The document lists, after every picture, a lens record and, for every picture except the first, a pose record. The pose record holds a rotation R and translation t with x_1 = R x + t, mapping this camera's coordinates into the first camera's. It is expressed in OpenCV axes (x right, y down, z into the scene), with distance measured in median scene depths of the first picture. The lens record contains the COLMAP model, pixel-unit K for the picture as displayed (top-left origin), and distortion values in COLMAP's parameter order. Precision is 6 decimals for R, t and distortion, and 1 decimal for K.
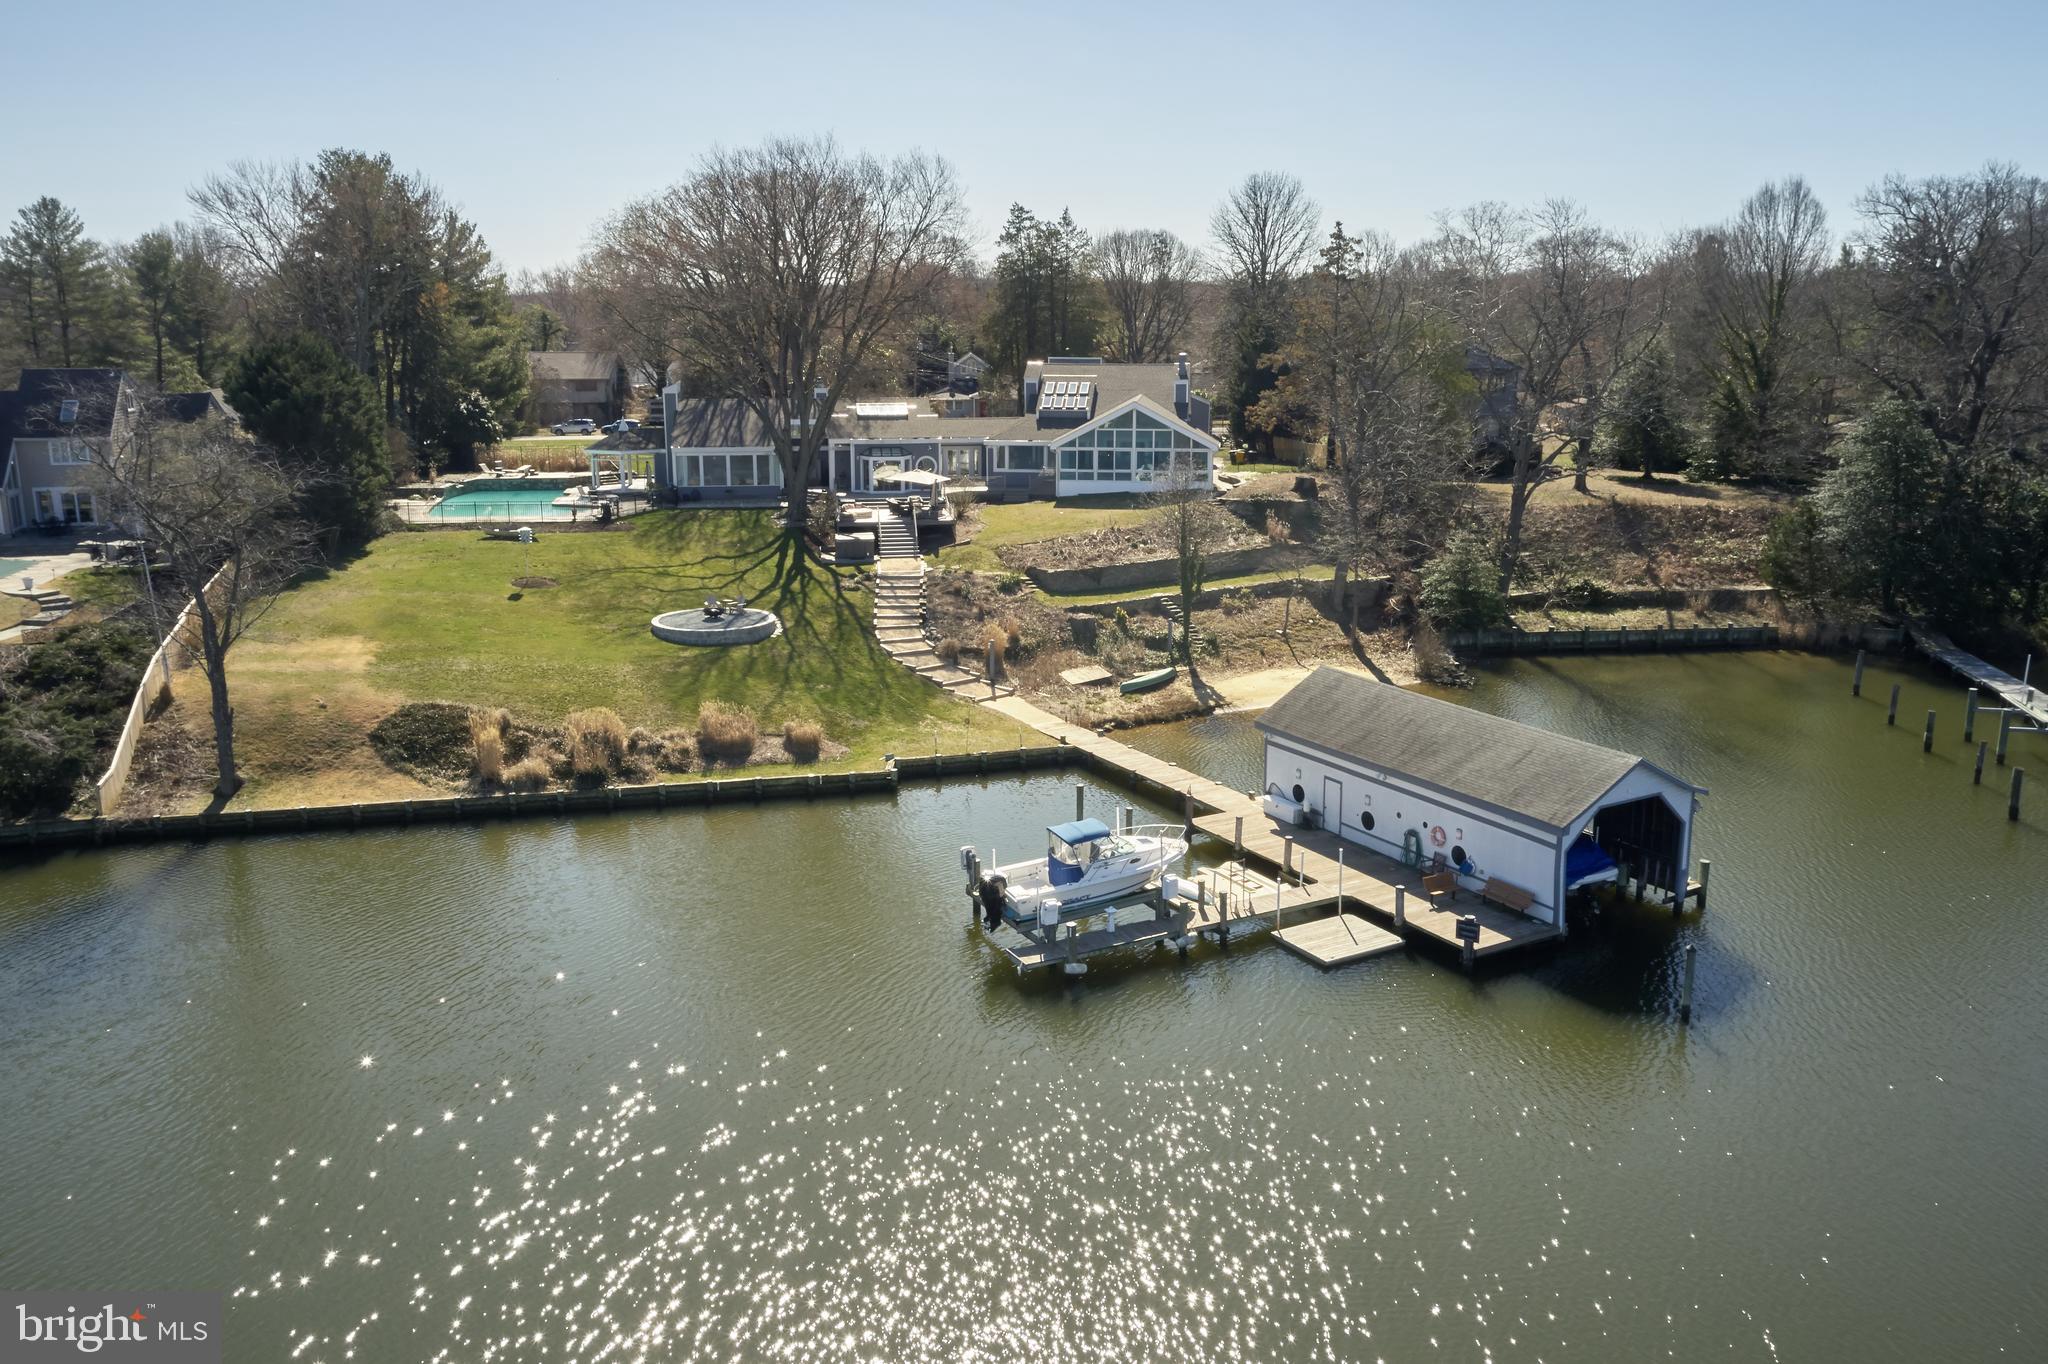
lens RADIAL K [[1646.6, 0, 1024.0], [0, 1646.6, 682.0], [0, 0, 1]] dist [-0.004412, -0.002717]
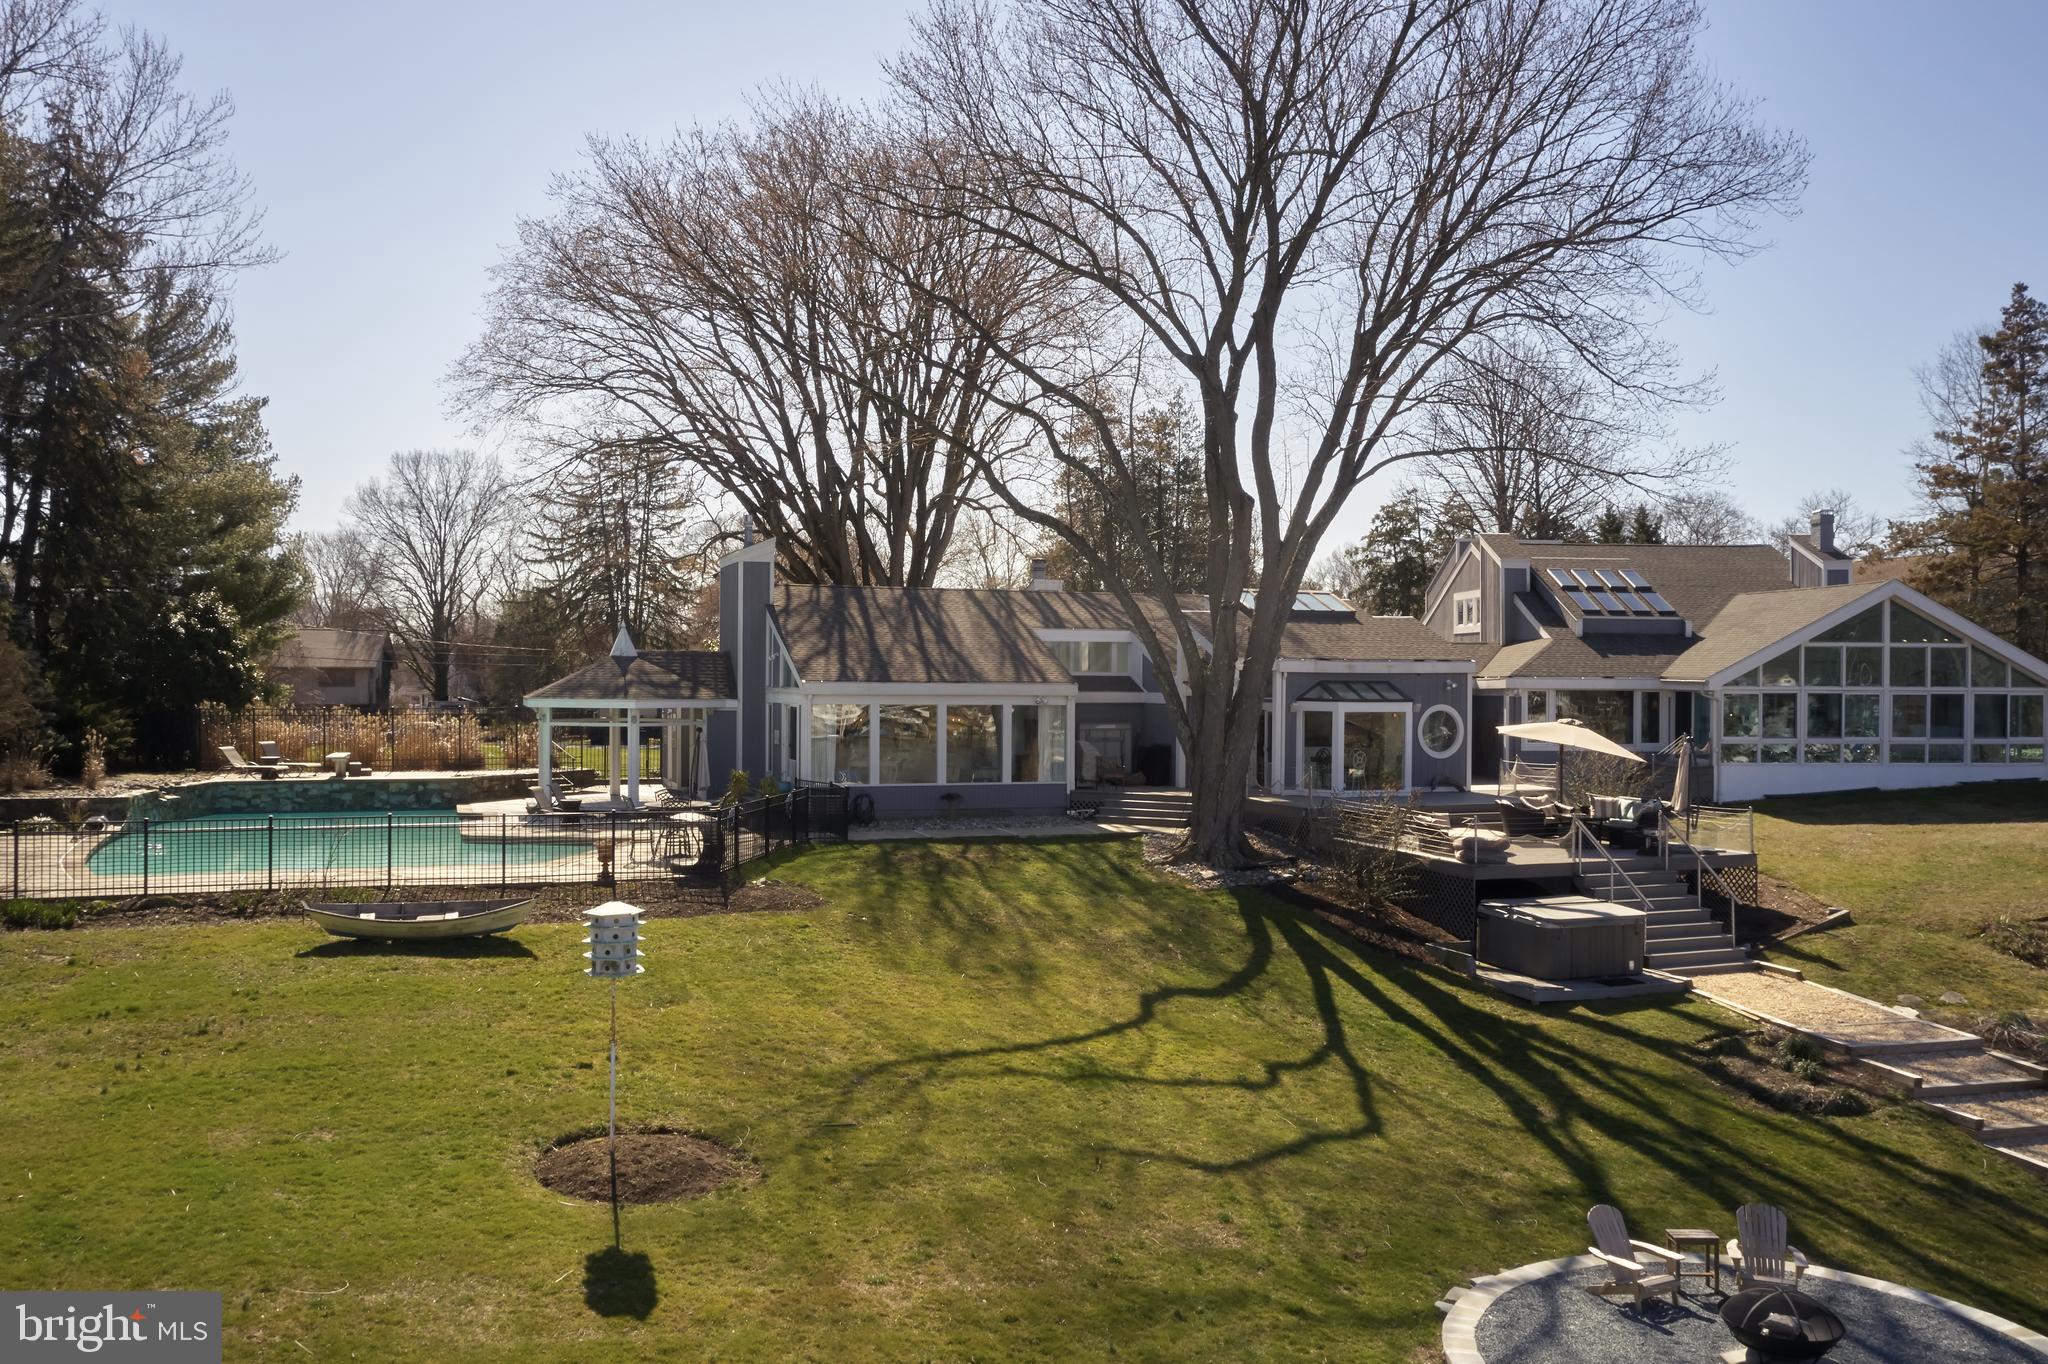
lens RADIAL K [[1646.6, 0, 1024.0], [0, 1646.6, 682.0], [0, 0, 1]] dist [-0.004412, -0.002717]
pose [[0.980766, 0.003406, 0.195155, -0.225740], [0.039345, 0.975874, -0.214760, -0.057069], [-0.191178, 0.218308, 0.956970, 0.600821]]
